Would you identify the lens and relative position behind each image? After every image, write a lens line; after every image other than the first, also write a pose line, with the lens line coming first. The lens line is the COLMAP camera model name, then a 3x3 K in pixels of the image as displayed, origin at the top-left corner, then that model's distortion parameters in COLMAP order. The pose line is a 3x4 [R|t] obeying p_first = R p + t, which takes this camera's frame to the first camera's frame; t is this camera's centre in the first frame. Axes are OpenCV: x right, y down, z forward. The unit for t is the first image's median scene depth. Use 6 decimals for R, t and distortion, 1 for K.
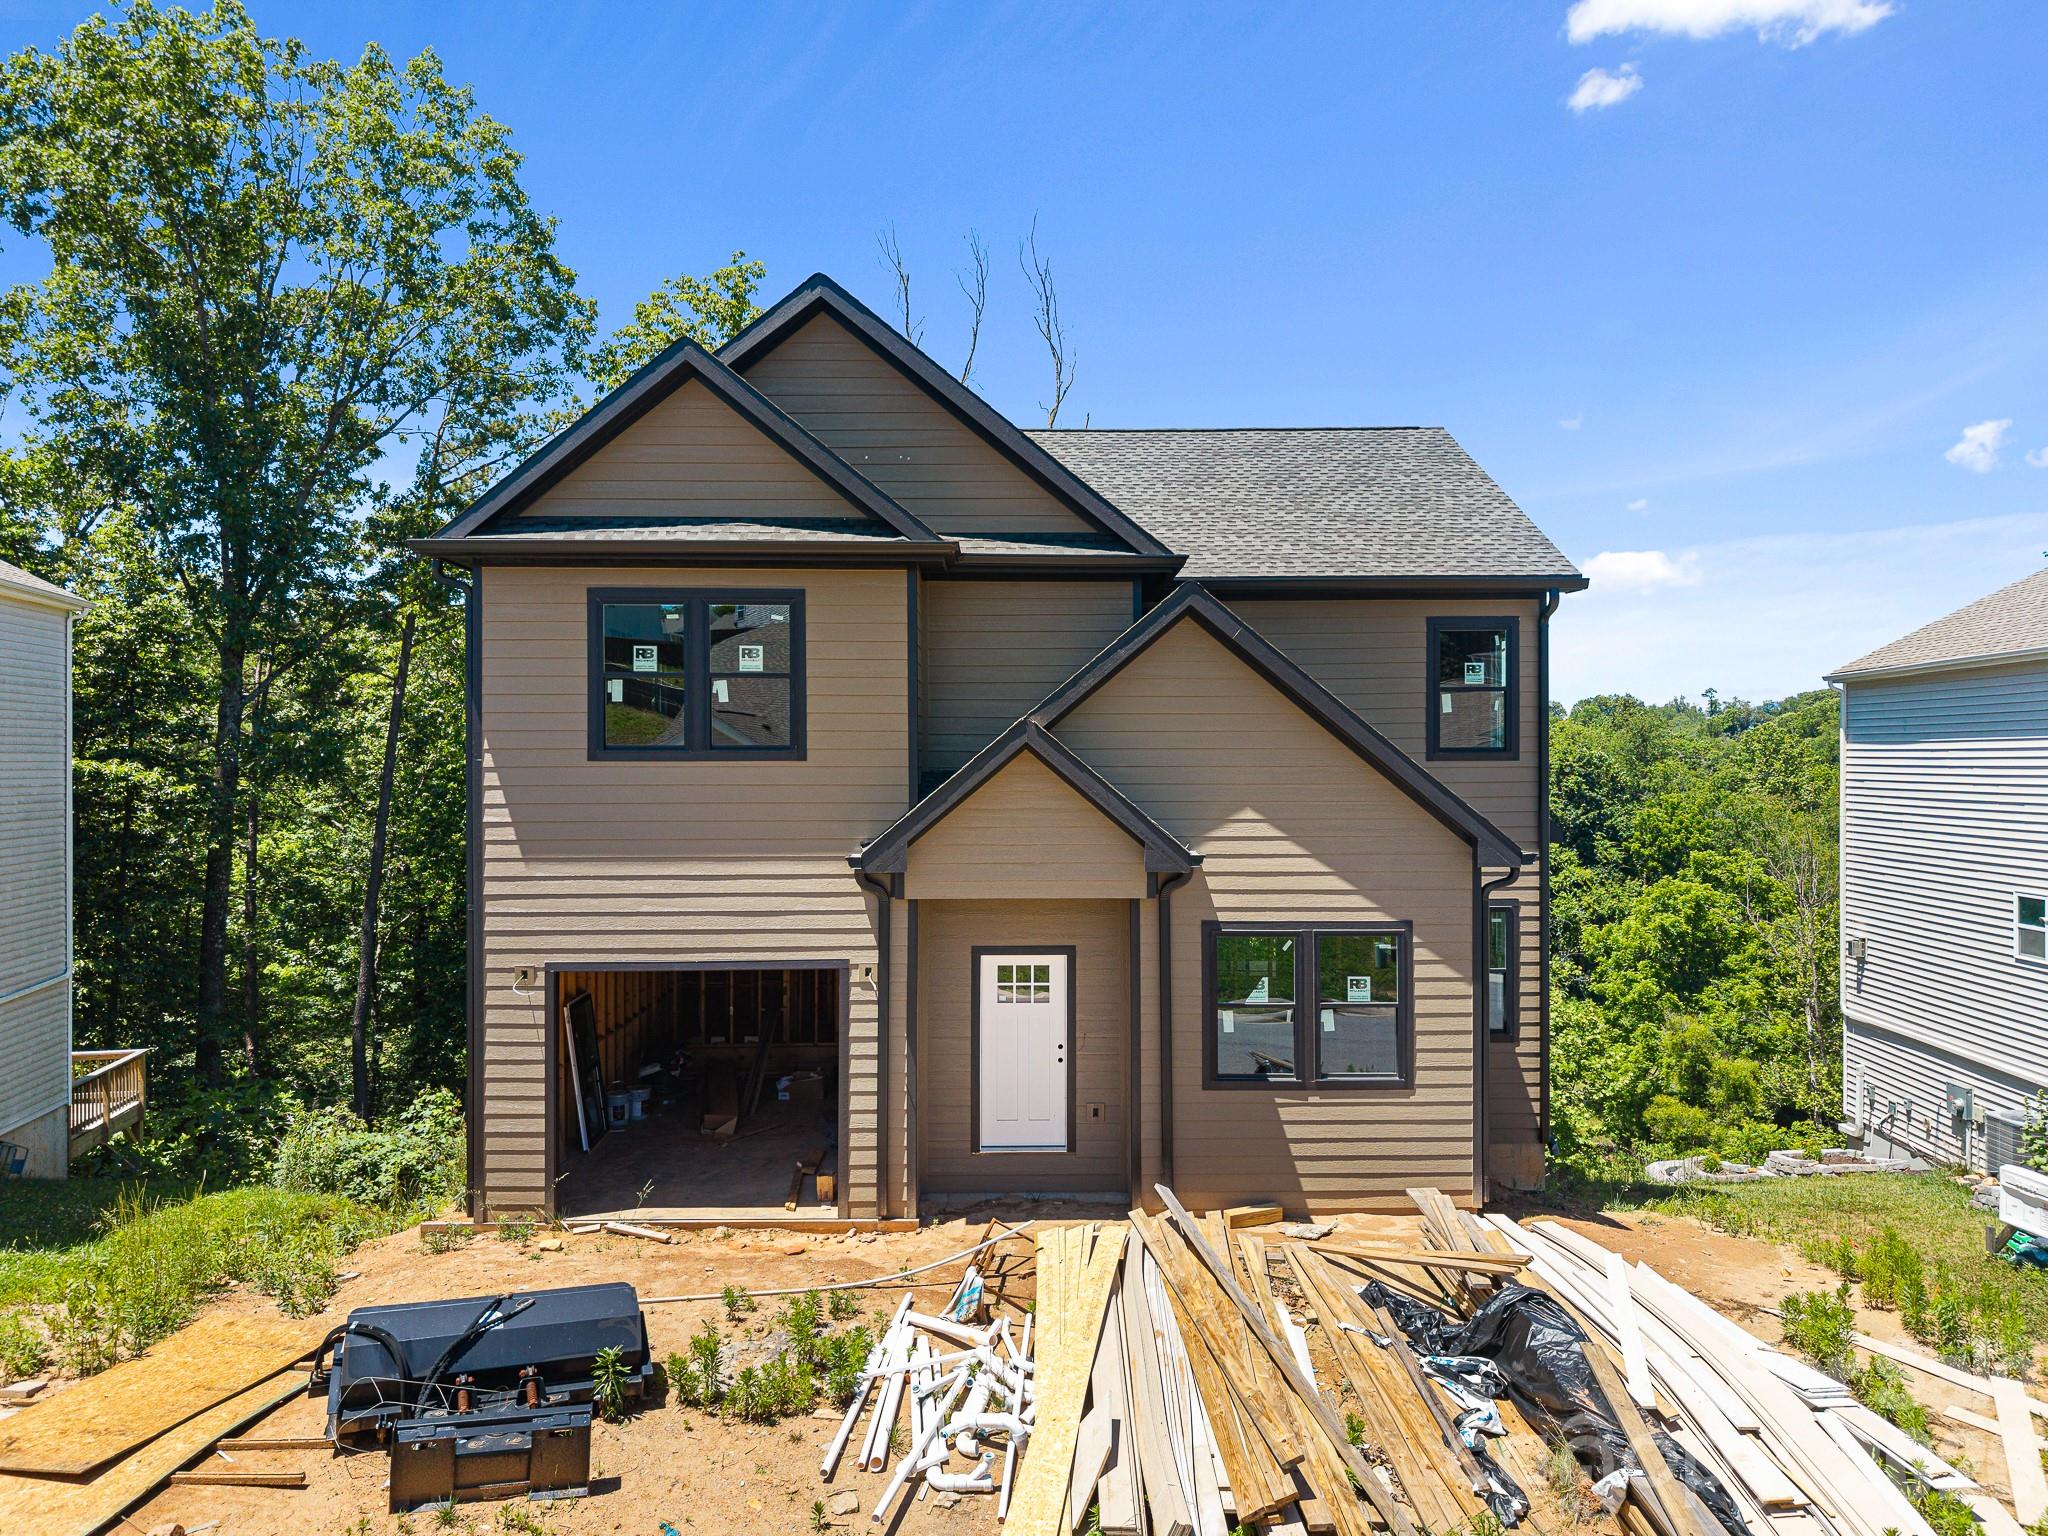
lens RADIAL K [[1374.0, 0, 1024.0], [0, 1374.0, 768.0], [0, 0, 1]] dist [0.007636, -0.002377]
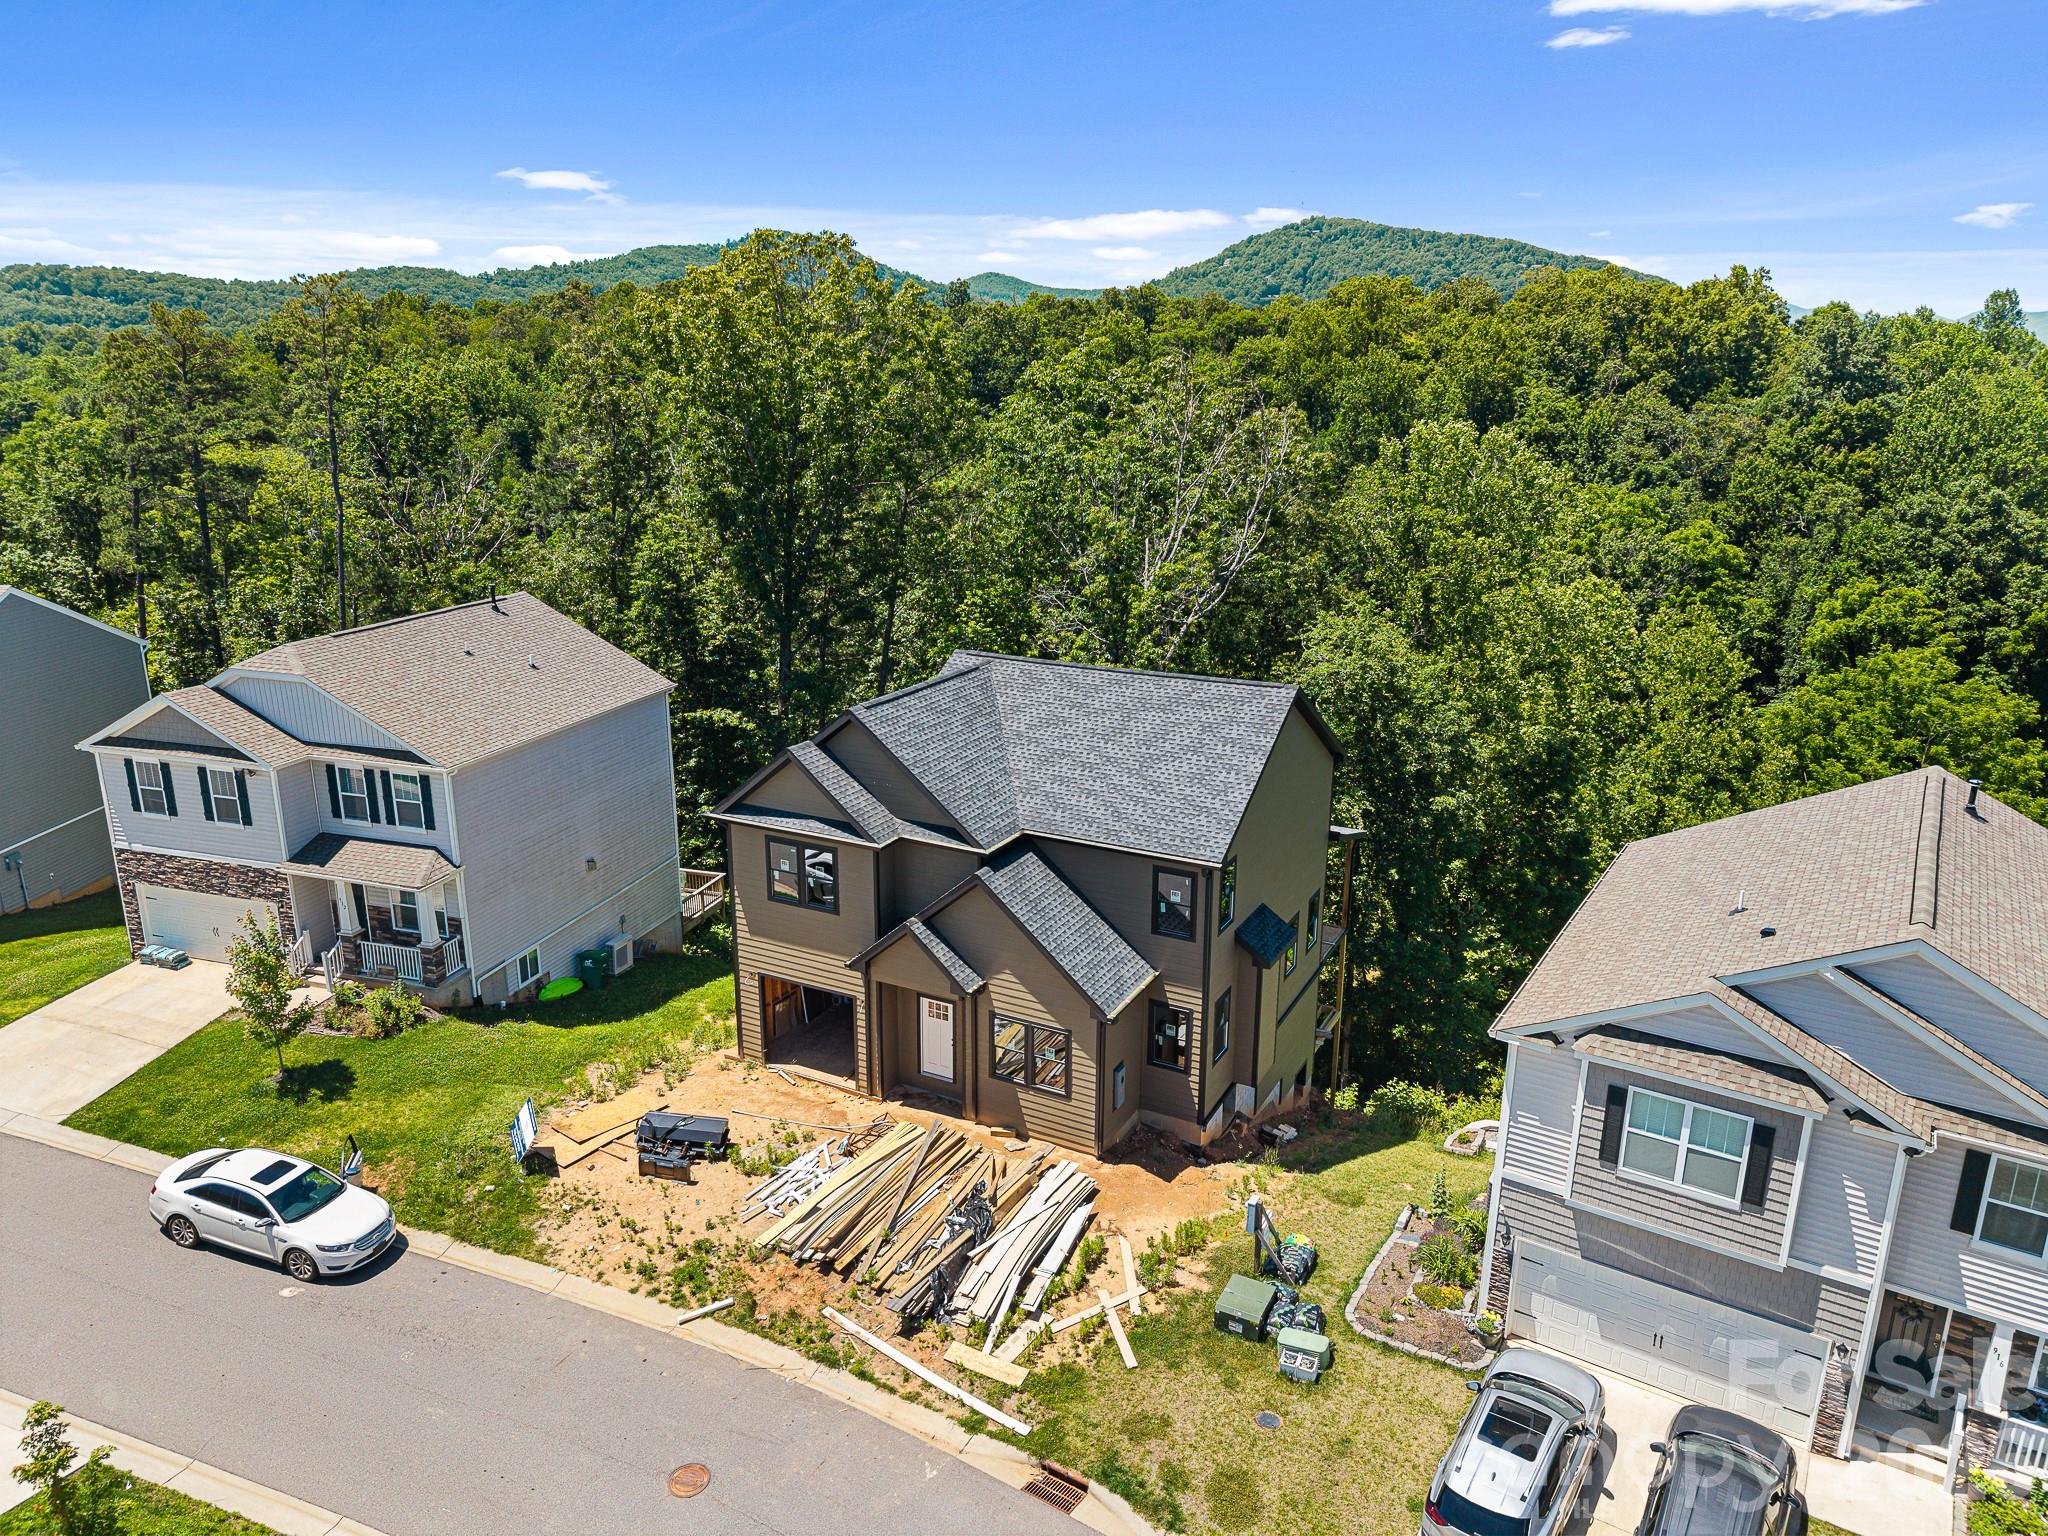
lens RADIAL K [[1372.9, 0, 1024.0], [0, 1372.9, 768.0], [0, 0, 1]] dist [0.028789, -0.023151]
pose [[0.873352, 0.141008, -0.466233, 1.197502], [-0.006564, 0.960501, 0.278199, -0.917189], [0.487046, -0.239906, 0.839781, -0.791767]]
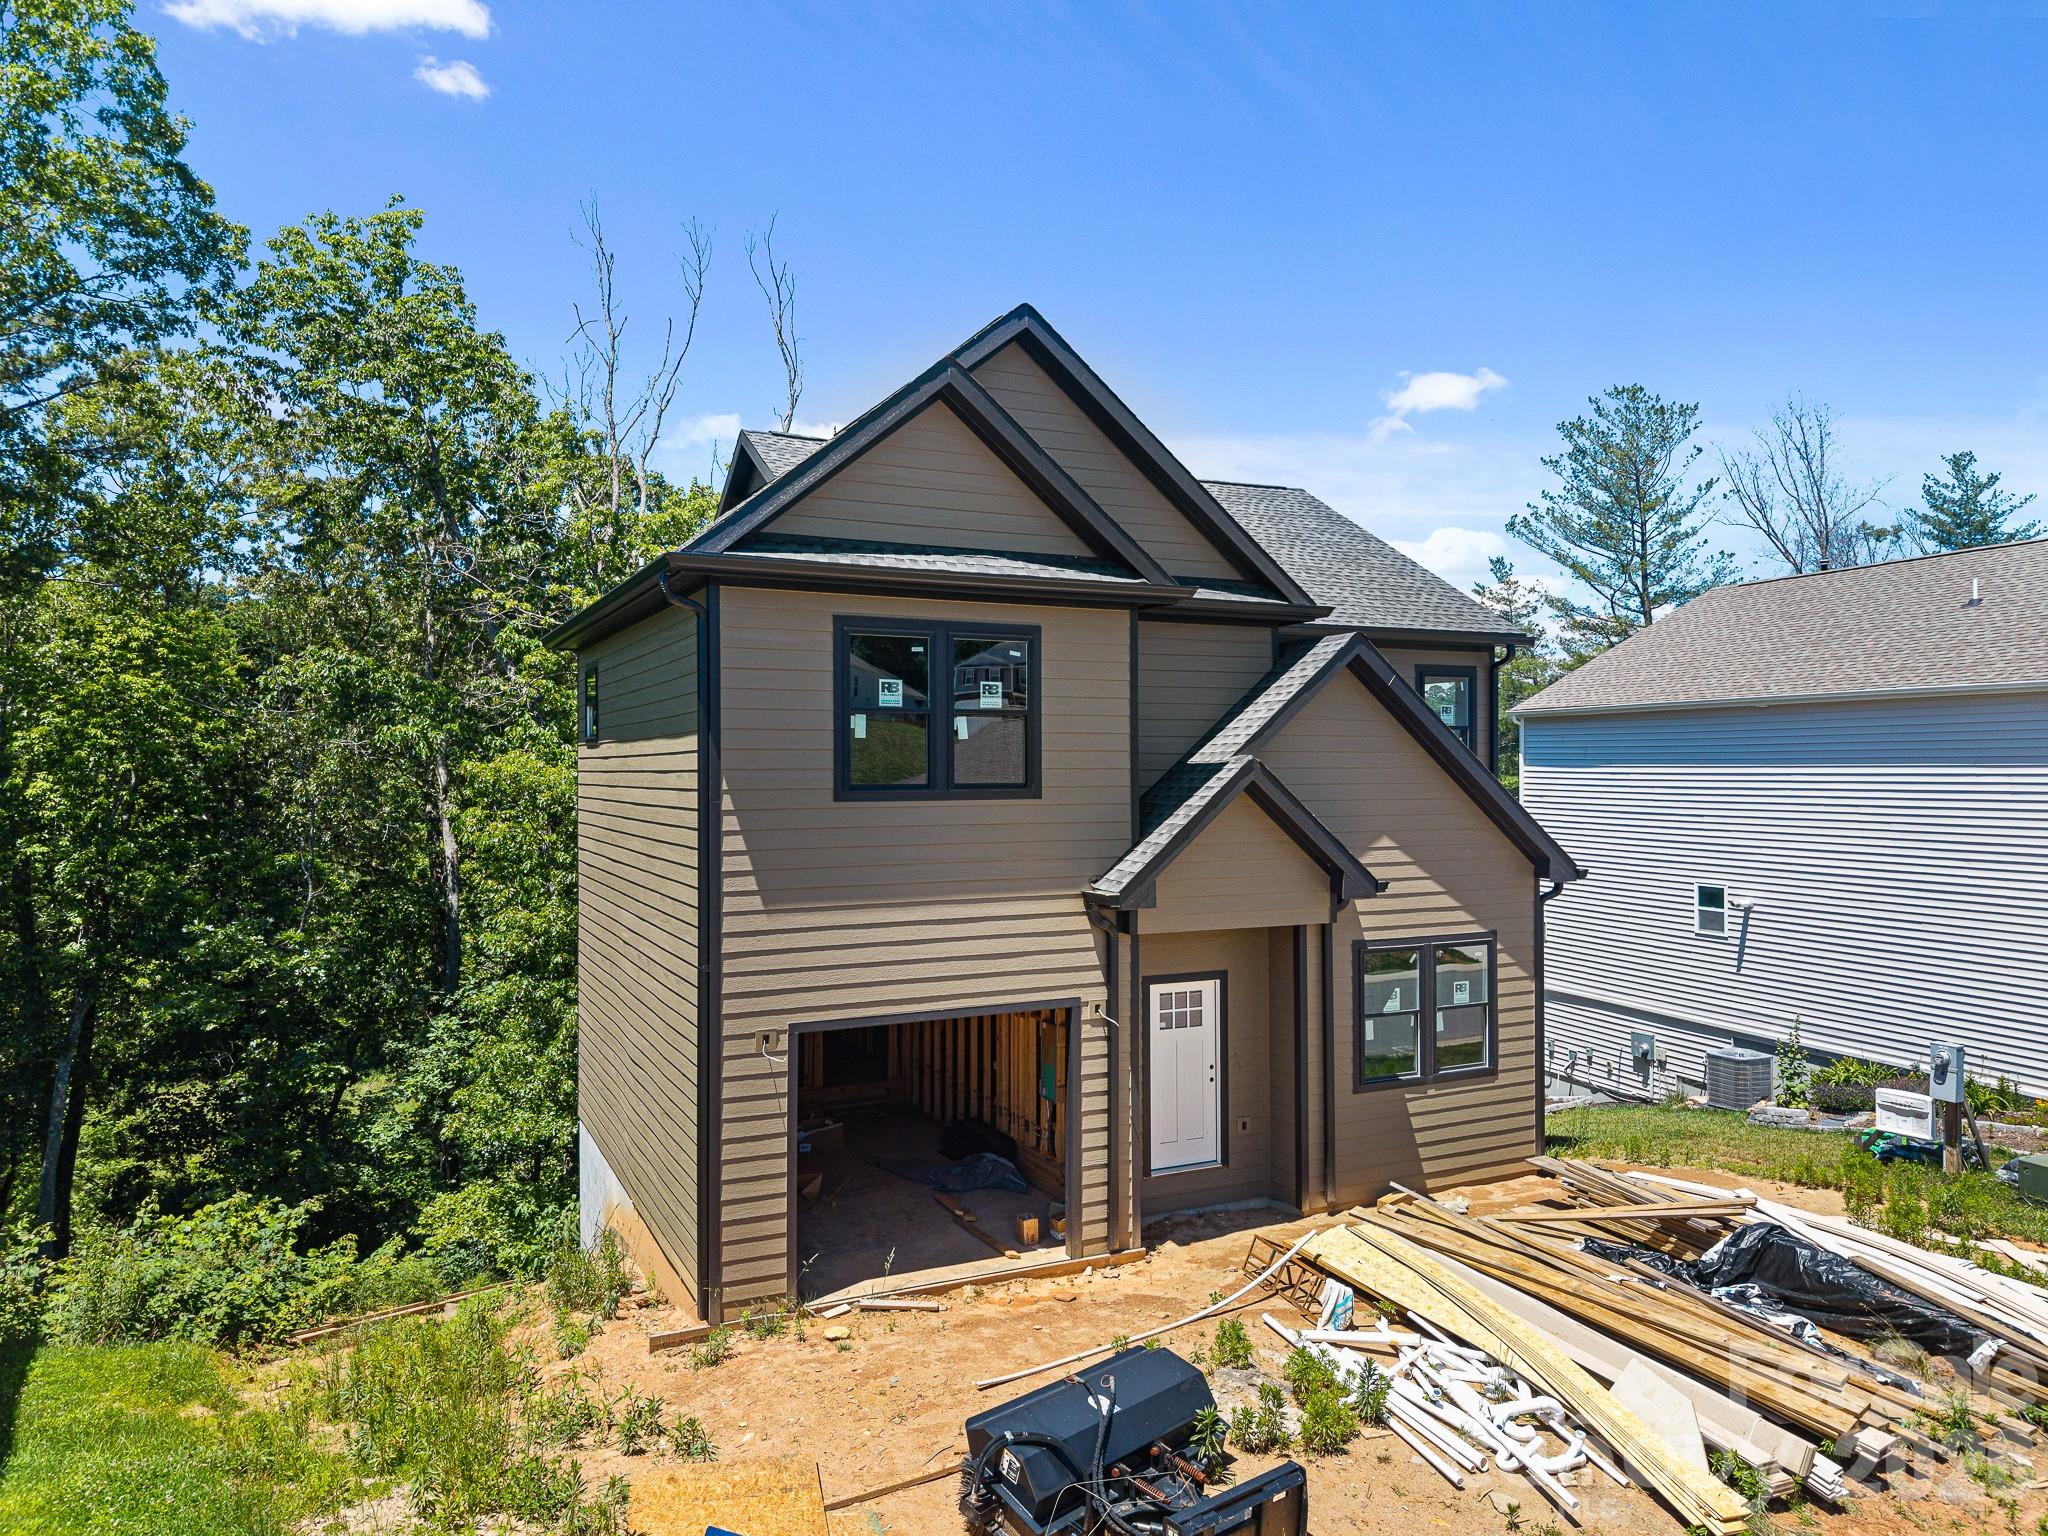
lens RADIAL K [[1377.5, 0, 1025.8], [0, 1377.5, 760.5], [0, 0, 1]] dist [0.007247, -0.002941]
pose [[0.907373, 0.001874, 0.420322, -0.581228], [0.000535, 0.999984, -0.005613, -0.027315], [-0.420326, 0.005318, 0.907358, 0.106280]]
